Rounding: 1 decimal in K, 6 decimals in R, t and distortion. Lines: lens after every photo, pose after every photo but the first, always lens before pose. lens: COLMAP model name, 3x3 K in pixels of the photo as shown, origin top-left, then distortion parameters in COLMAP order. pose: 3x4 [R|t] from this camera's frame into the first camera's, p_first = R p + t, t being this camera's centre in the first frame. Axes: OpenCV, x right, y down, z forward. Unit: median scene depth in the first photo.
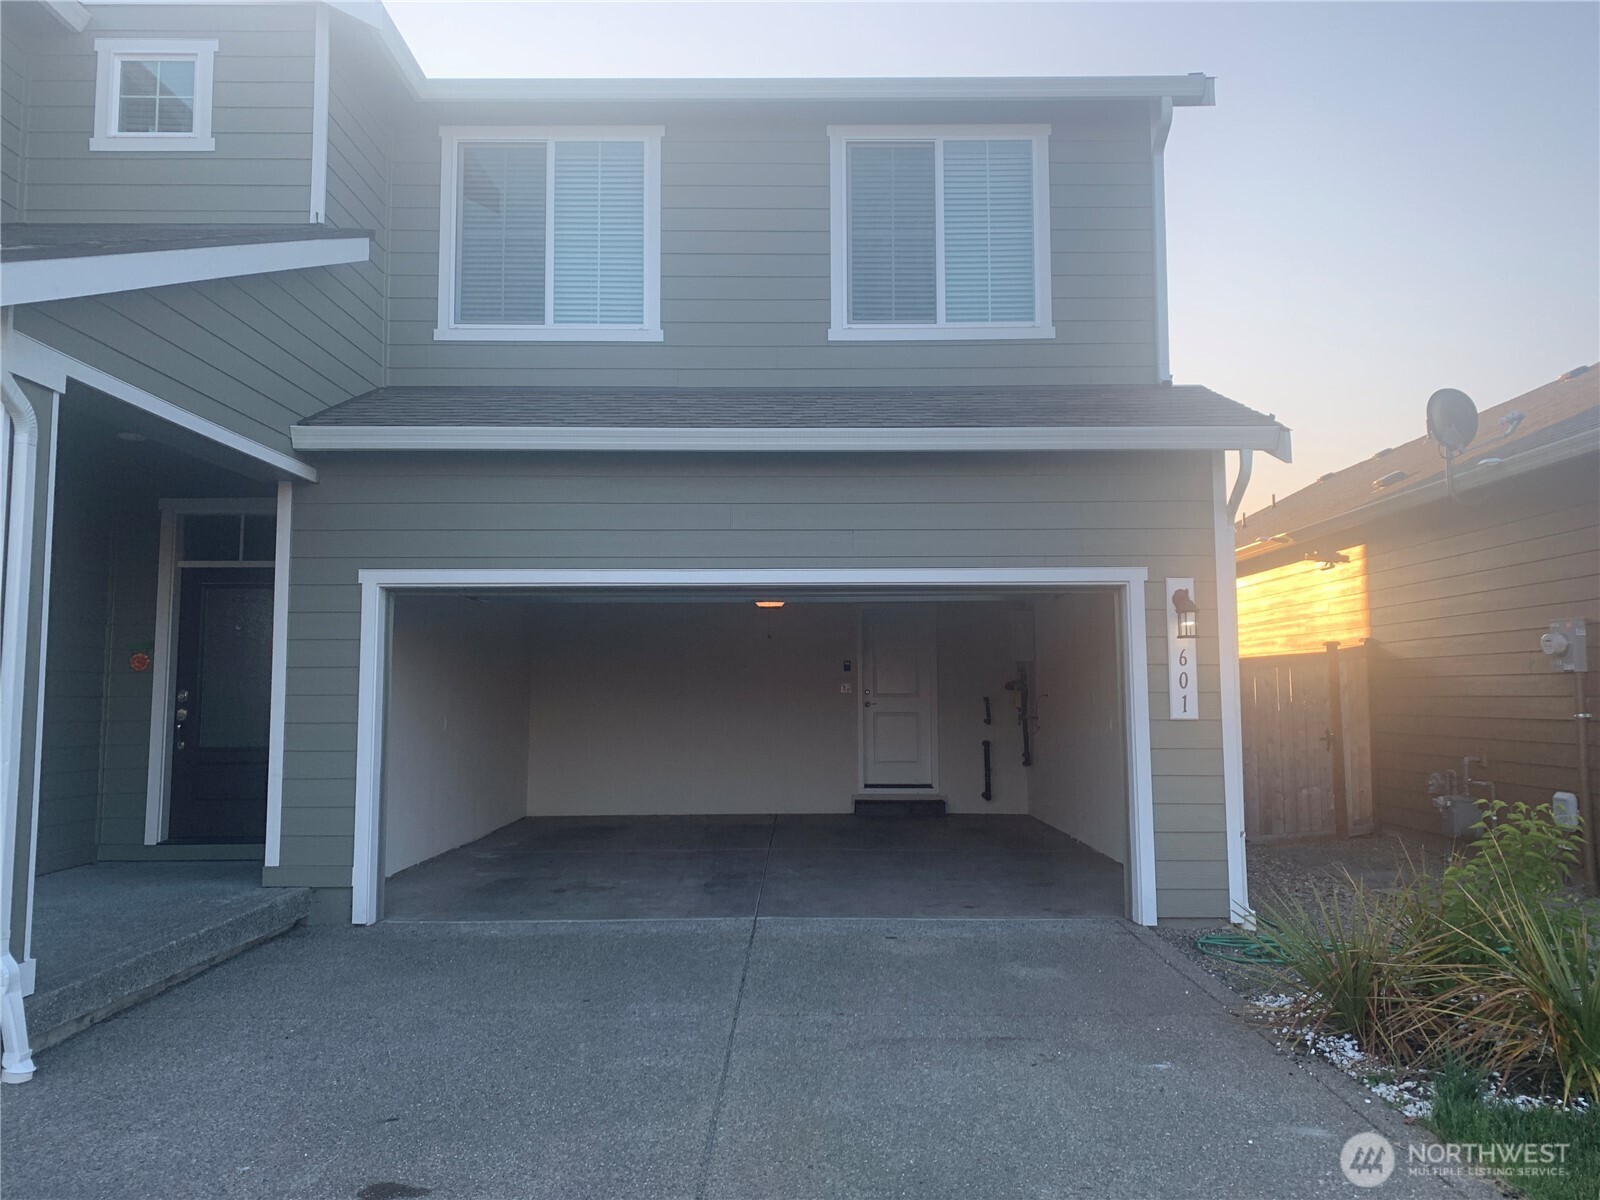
lens RADIAL K [[1224.8, 0, 810.2], [0, 1224.8, 585.4], [0, 0, 1]] dist [0.019043, -0.007733]
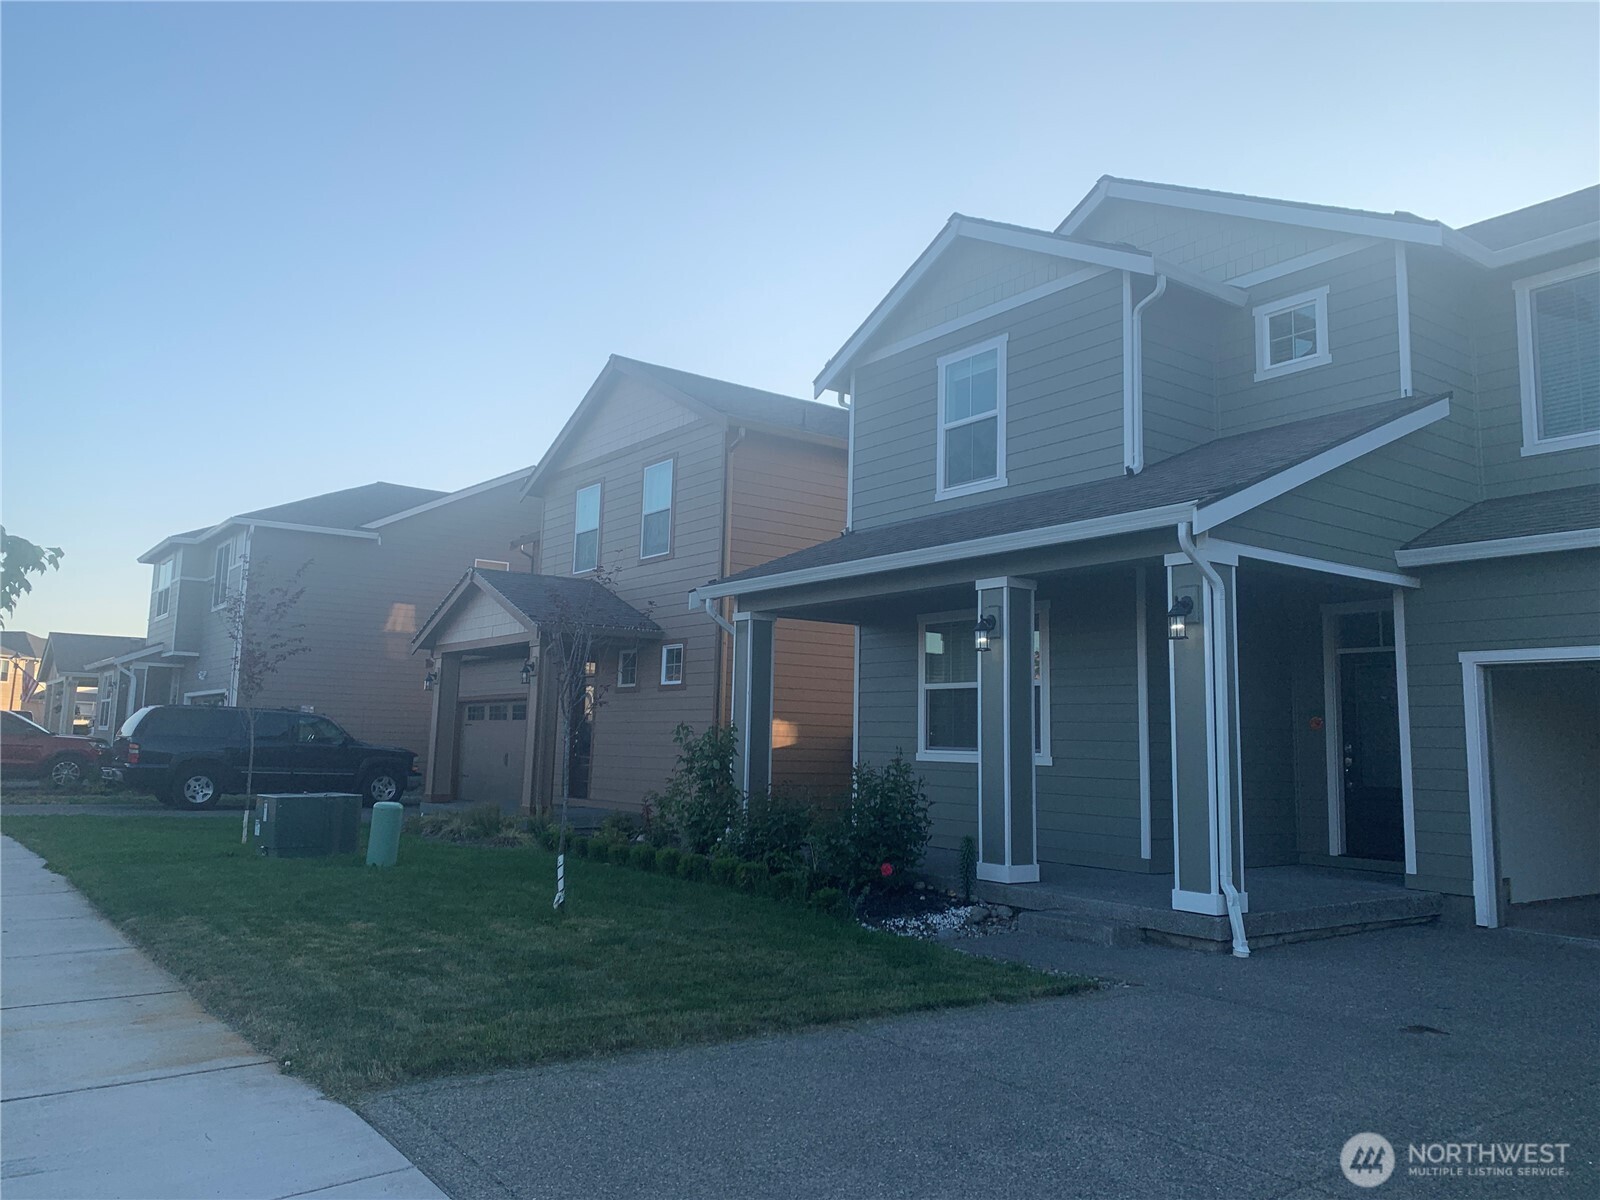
lens RADIAL K [[1224.8, 0, 810.2], [0, 1224.8, 585.4], [0, 0, 1]] dist [0.019043, -0.007733]
pose [[0.600545, -0.089649, -0.794549, 0.234392], [0.049044, 0.995954, -0.075304, -0.016619], [0.798085, 0.006255, 0.602512, -0.302392]]
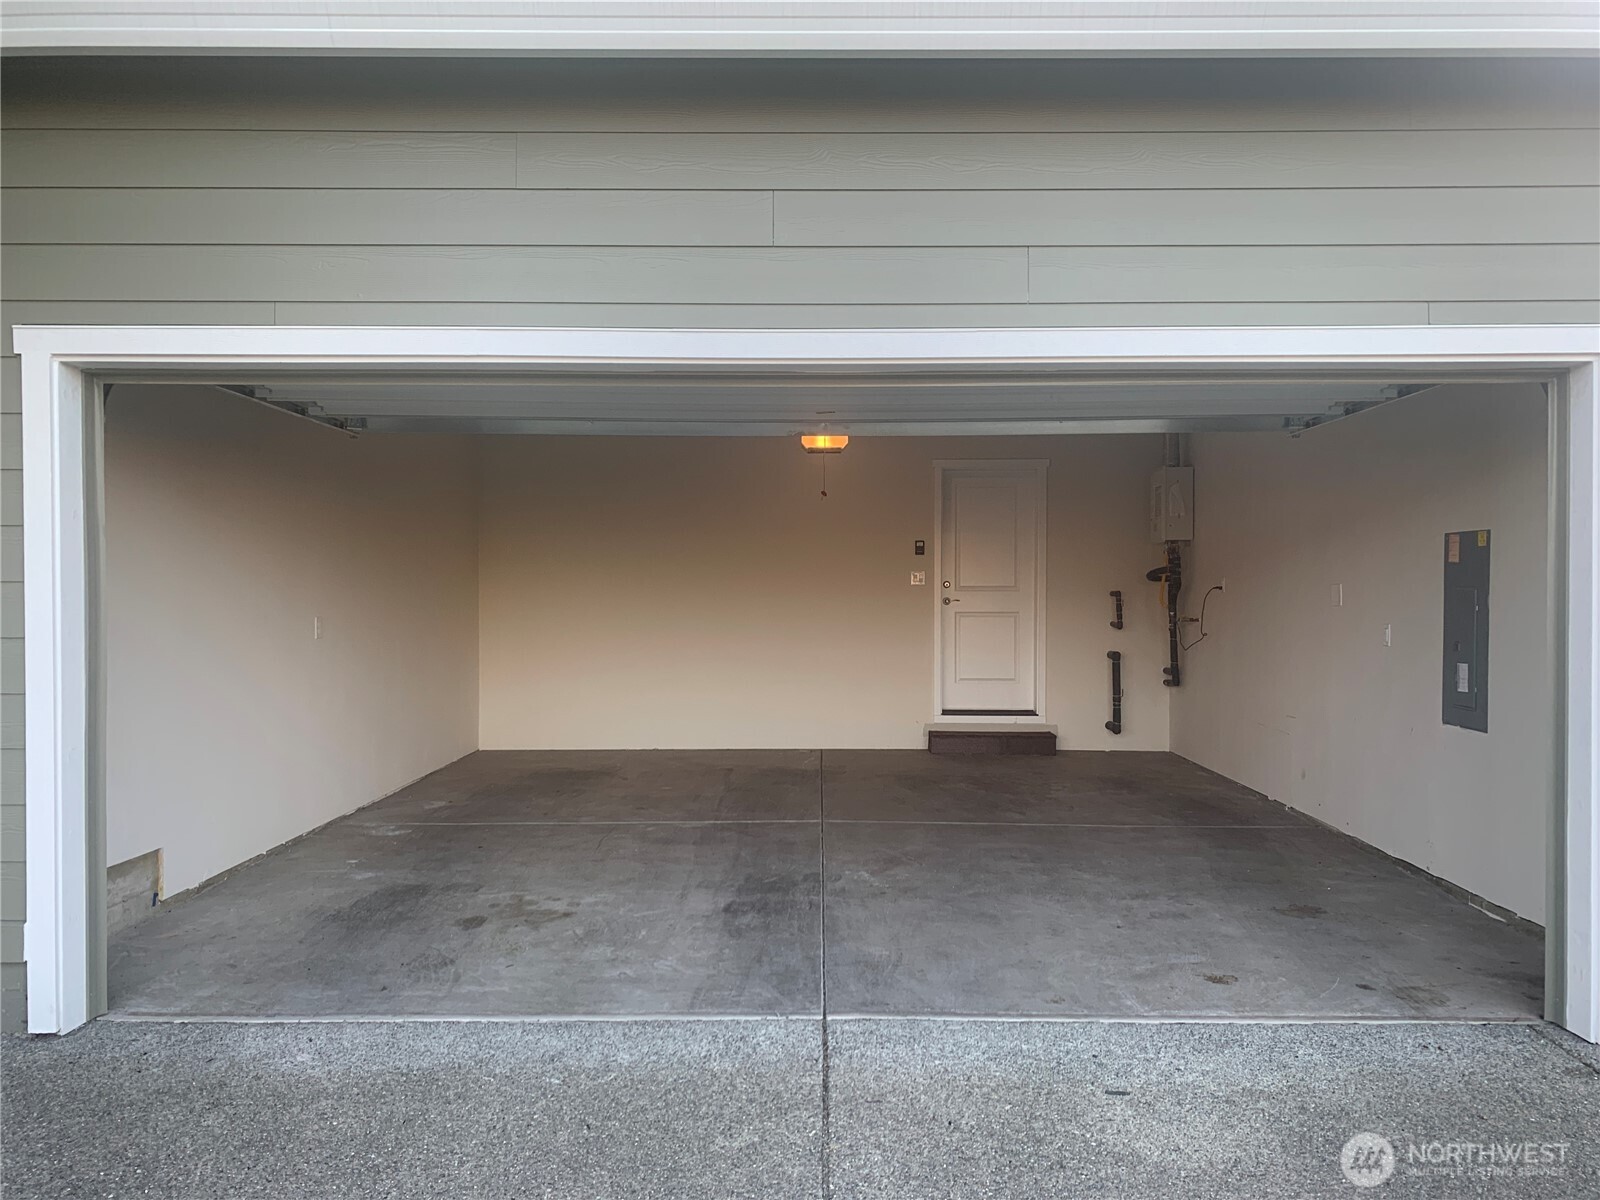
lens RADIAL K [[1208.6, 0, 833.3], [0, 1208.6, 601.1], [0, 0, 1]] dist [0.013376, 0.001288]
pose [[0.999973, 0.002722, 0.006852, -0.038654], [-0.003389, 0.995057, 0.099247, 0.040673], [-0.006548, -0.099268, 0.995039, 0.441711]]
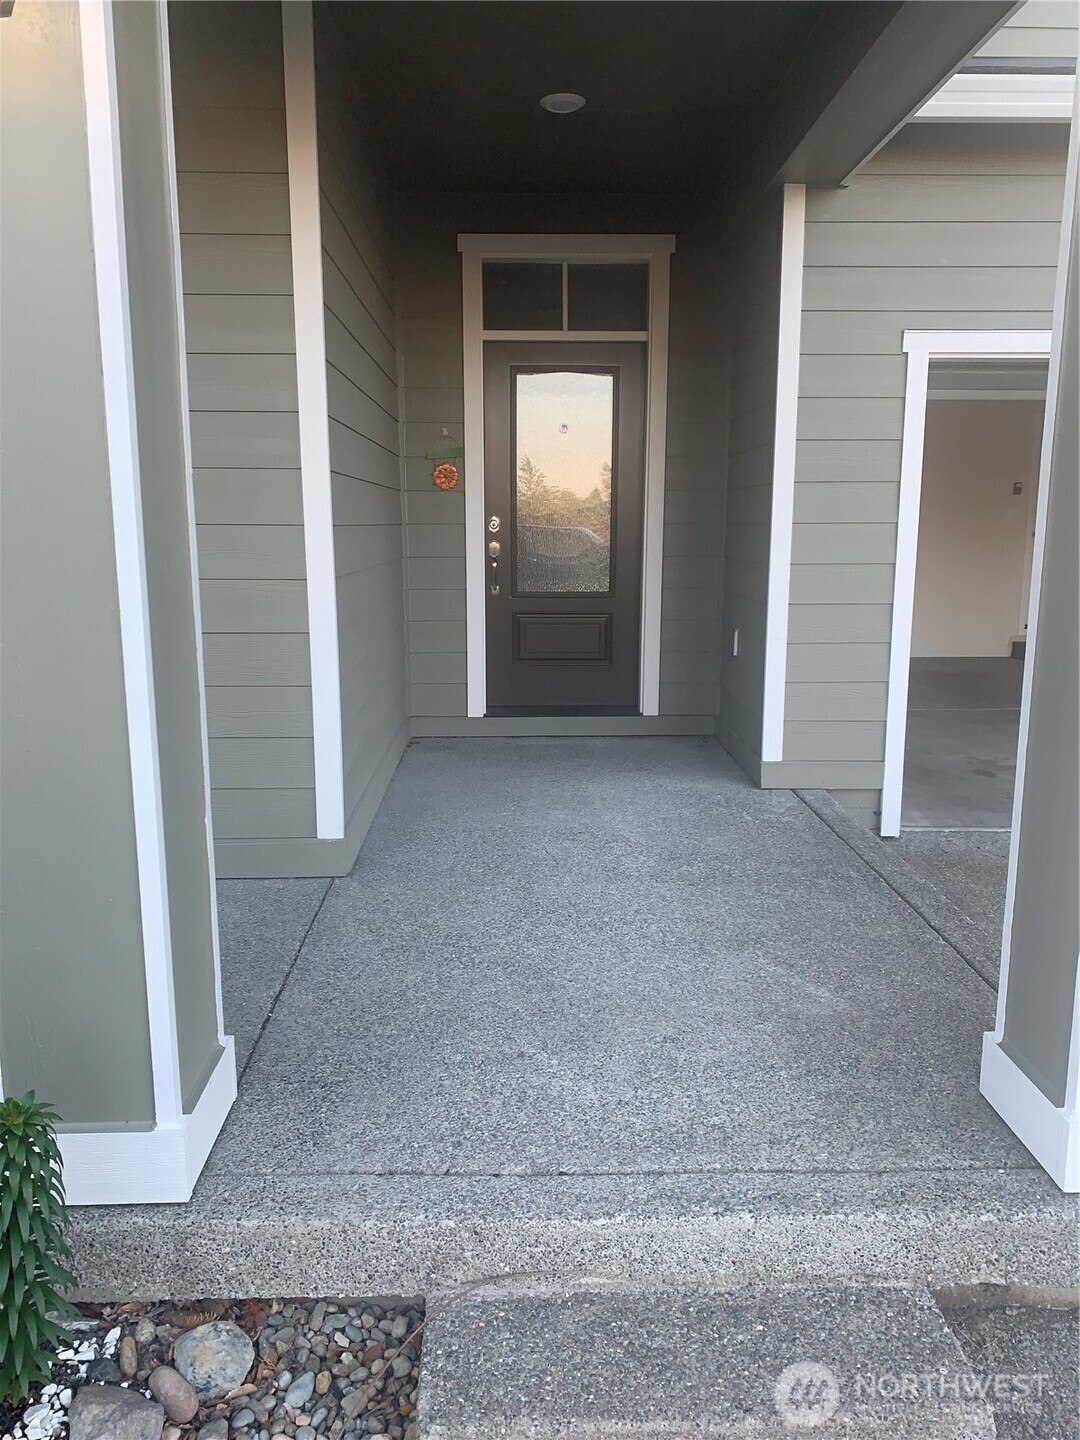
lens RADIAL K [[1102.3, 0, 540.0], [0, 1102.3, 720.0], [0, 0, 1]] dist [0.019043, -0.007733]
pose [[0.999487, -0.004565, 0.031688, -0.511186], [-0.003923, 0.964865, 0.262716, 0.029614], [-0.031774, -0.262705, 0.964353, 0.328816]]
